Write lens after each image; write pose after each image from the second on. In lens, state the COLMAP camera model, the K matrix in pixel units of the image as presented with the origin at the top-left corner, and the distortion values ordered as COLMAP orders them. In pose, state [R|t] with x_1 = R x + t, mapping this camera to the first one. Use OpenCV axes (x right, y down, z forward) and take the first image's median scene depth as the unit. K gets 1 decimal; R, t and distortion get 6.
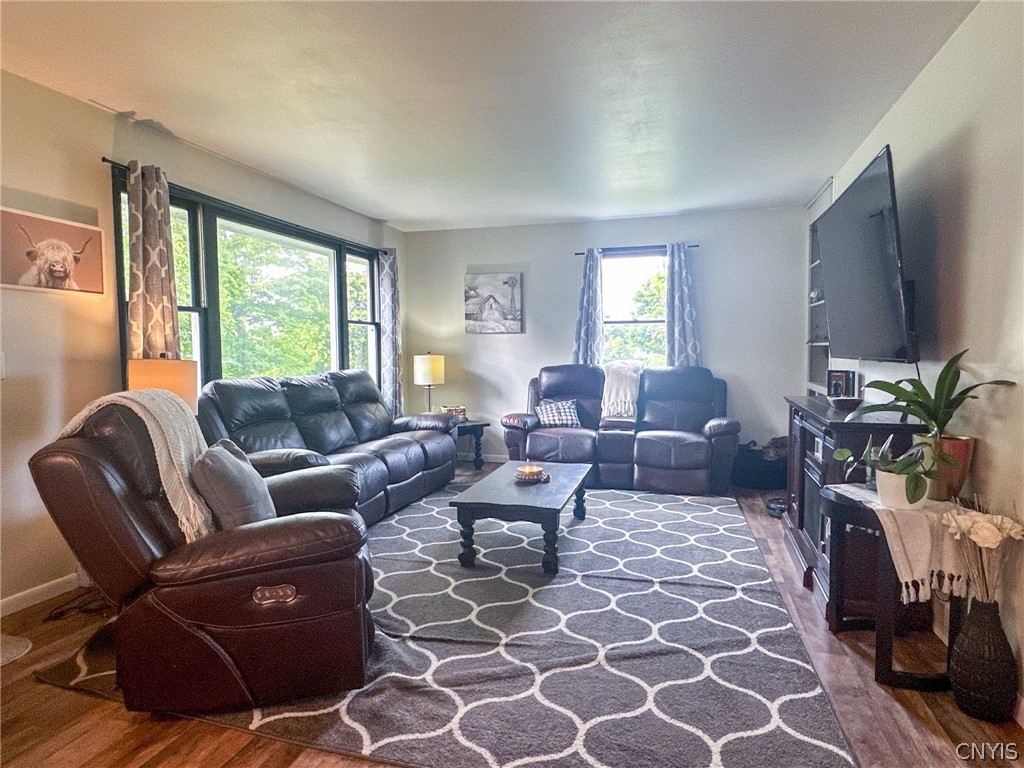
lens RADIAL K [[608.1, 0, 512.0], [0, 608.1, 384.0], [0, 0, 1]] dist [-0.003256, -0.001027]
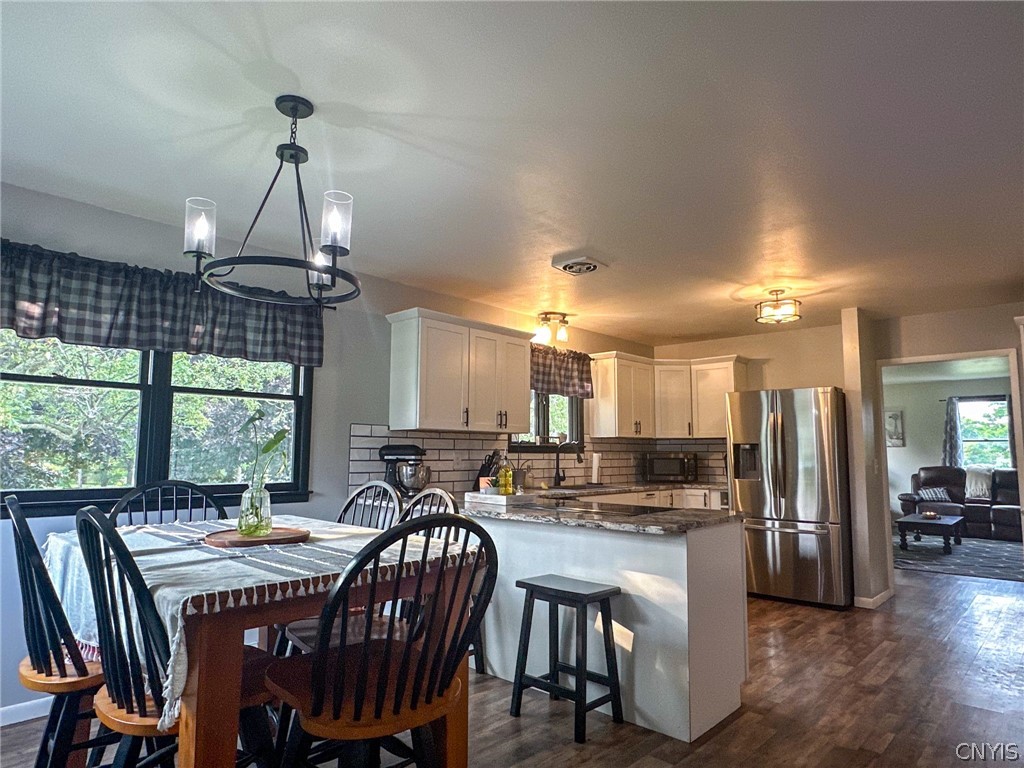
lens RADIAL K [[615.0, 0, 511.5], [0, 615.0, 394.2], [0, 0, 1]] dist [-0.000661, 0.000259]
pose [[0.892112, -0.029958, -0.450821, -0.192515], [-0.036390, 0.989794, -0.137784, 0.049110], [0.450347, 0.139324, 0.881916, -1.076854]]
